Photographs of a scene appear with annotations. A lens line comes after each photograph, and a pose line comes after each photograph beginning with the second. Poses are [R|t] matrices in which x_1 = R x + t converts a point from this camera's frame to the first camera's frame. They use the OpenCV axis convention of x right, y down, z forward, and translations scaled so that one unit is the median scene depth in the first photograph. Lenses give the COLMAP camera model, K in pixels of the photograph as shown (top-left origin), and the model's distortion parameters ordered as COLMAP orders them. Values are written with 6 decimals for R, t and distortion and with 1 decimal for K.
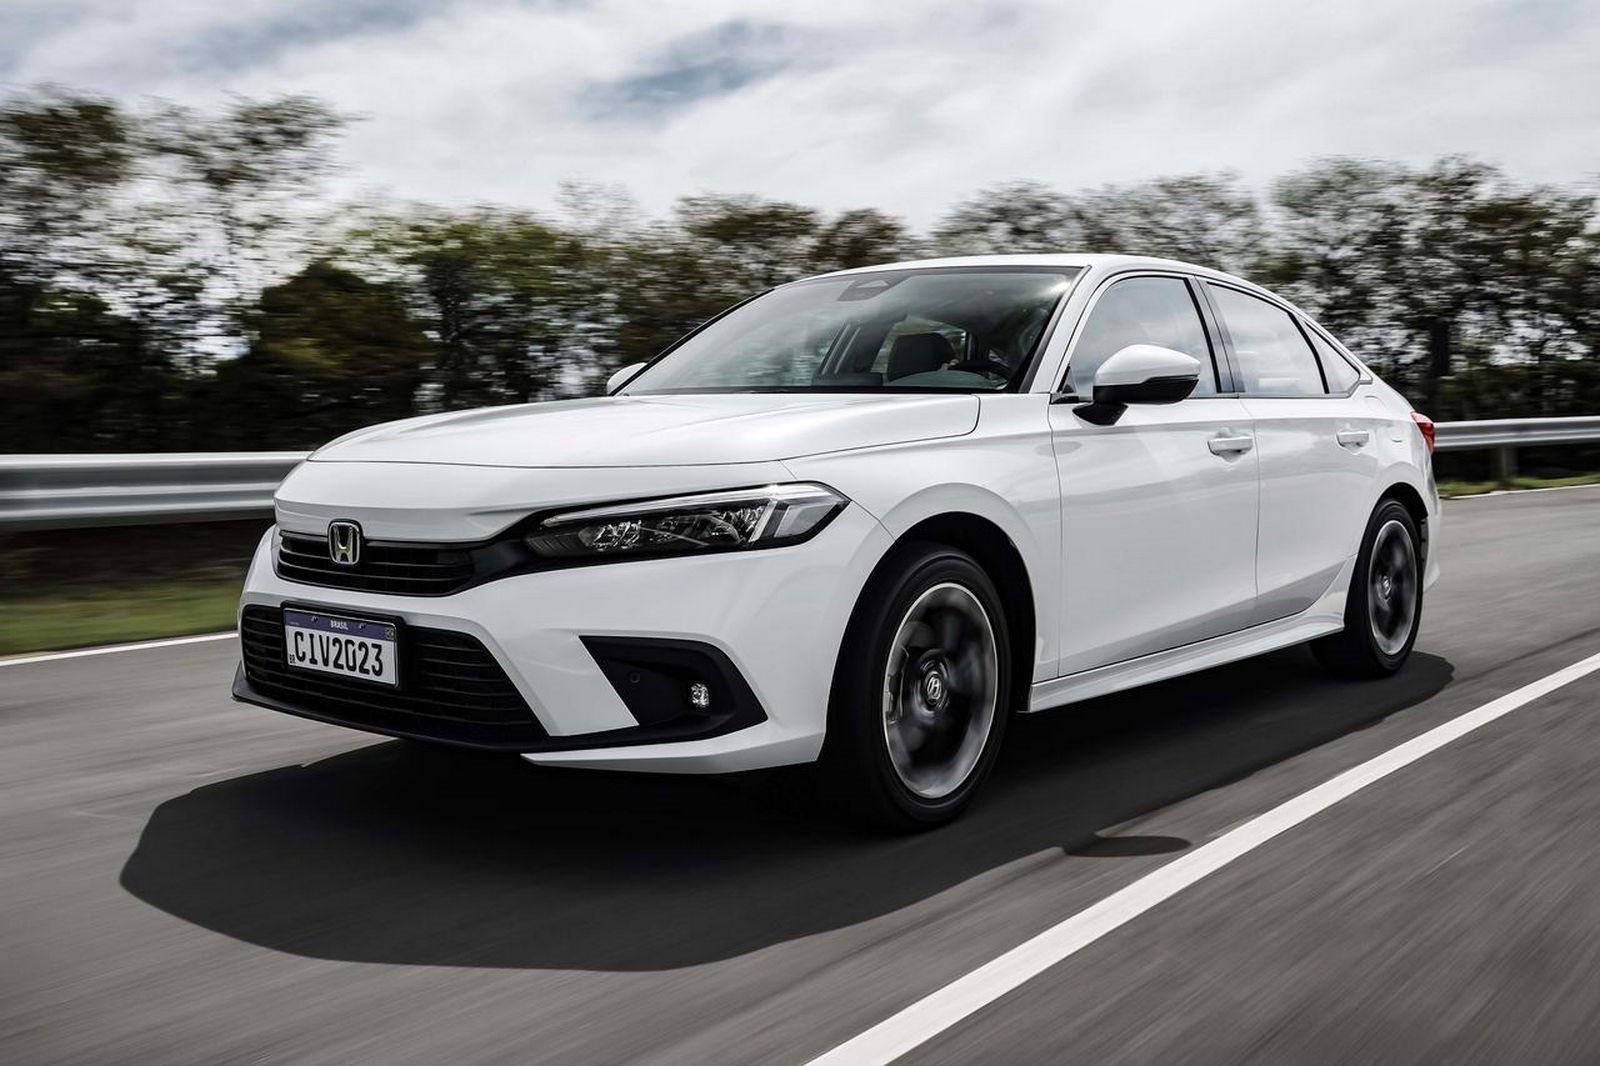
lens RADIAL K [[1587.0, 0, 800.0], [0, 1587.0, 533.0], [0, 0, 1]] dist [0.013831, 0.011244]
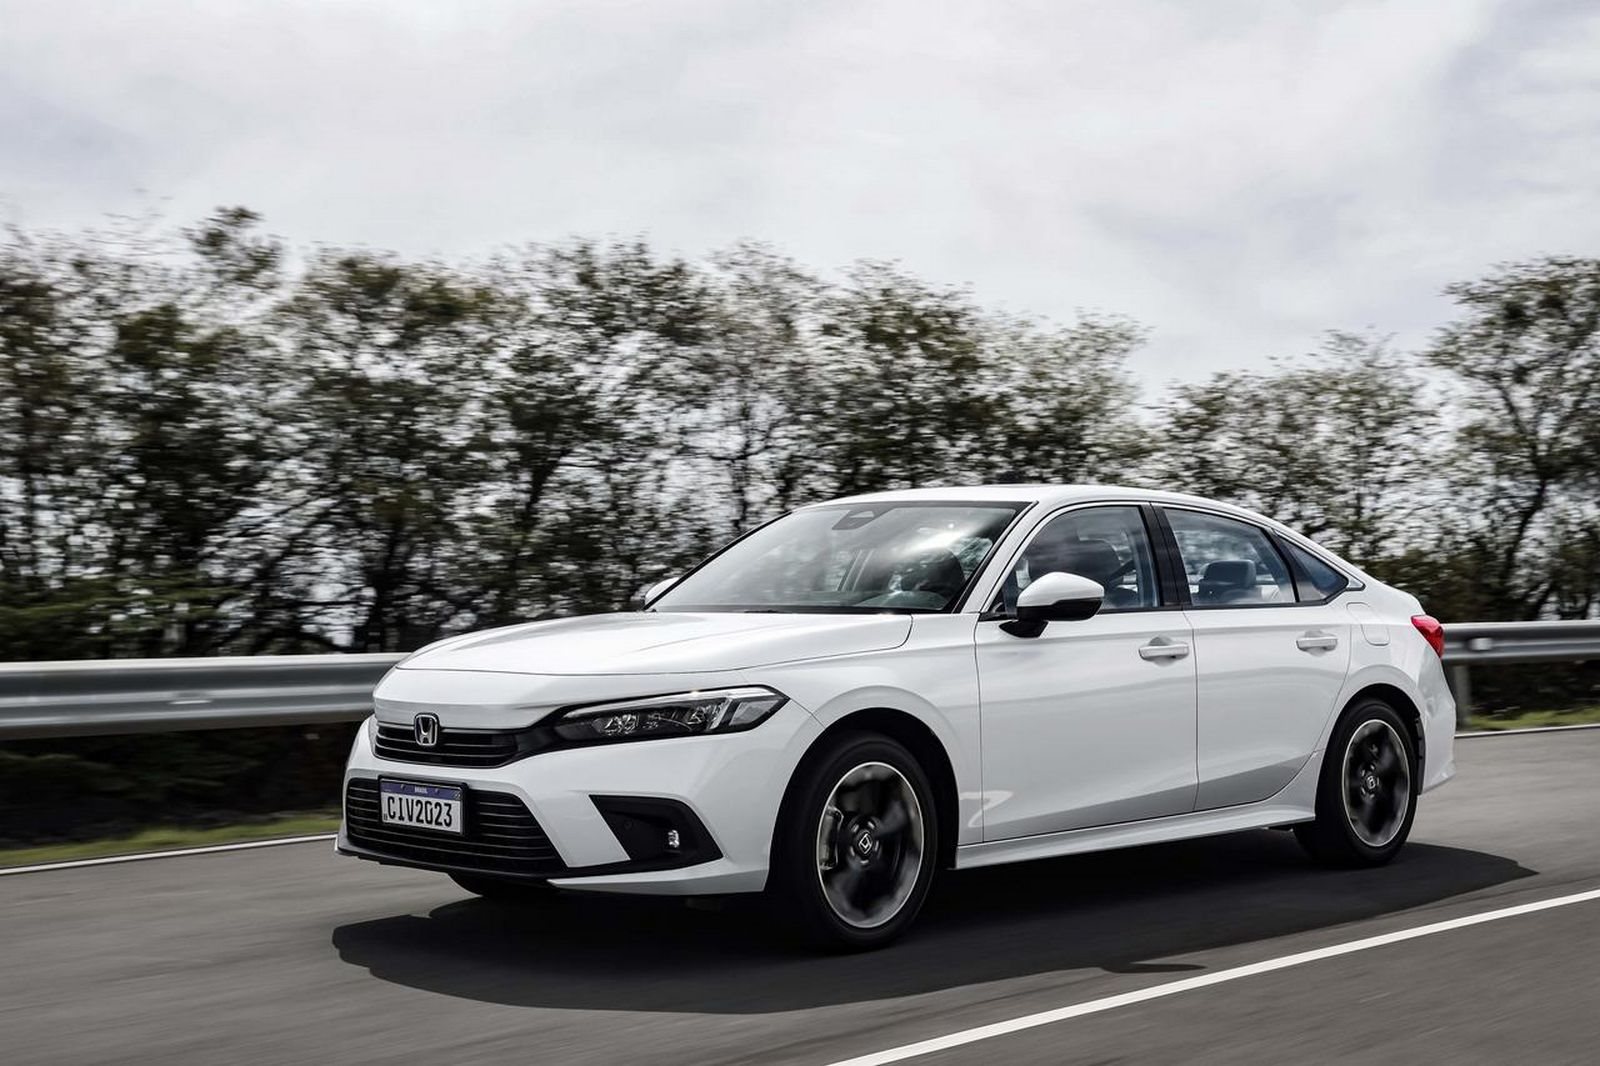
lens RADIAL K [[2207.6, 0, 800.0], [0, 2207.6, 533.0], [0, 0, 1]] dist [0.040088, 0.022515]
pose [[0.995366, -0.006566, -0.095938, 0.217493], [-0.002626, 0.995438, -0.095372, 0.017850], [0.096127, 0.095182, 0.990808, -0.870488]]
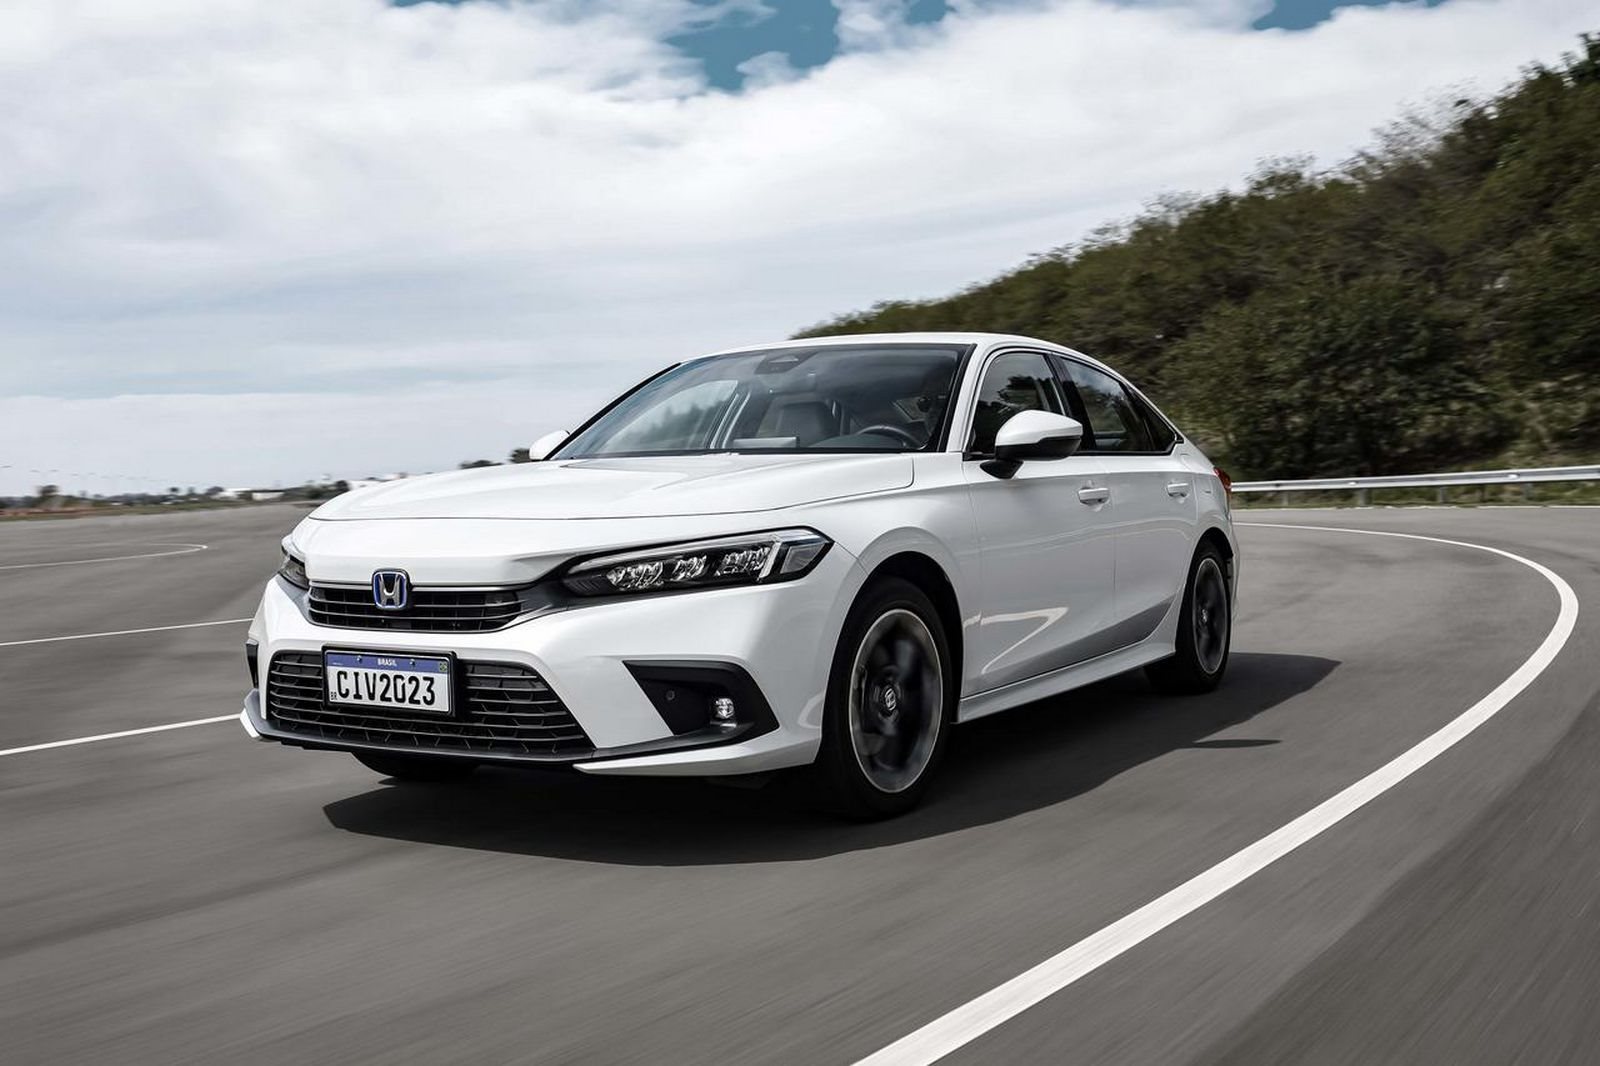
lens RADIAL K [[1587.0, 0, 800.0], [0, 1587.0, 533.0], [0, 0, 1]] dist [0.013831, 0.011244]
pose [[0.986686, -0.020563, 0.161332, -0.179345], [0.027723, 0.998722, -0.042257, 0.021688], [-0.160257, 0.046167, 0.985995, -0.163063]]
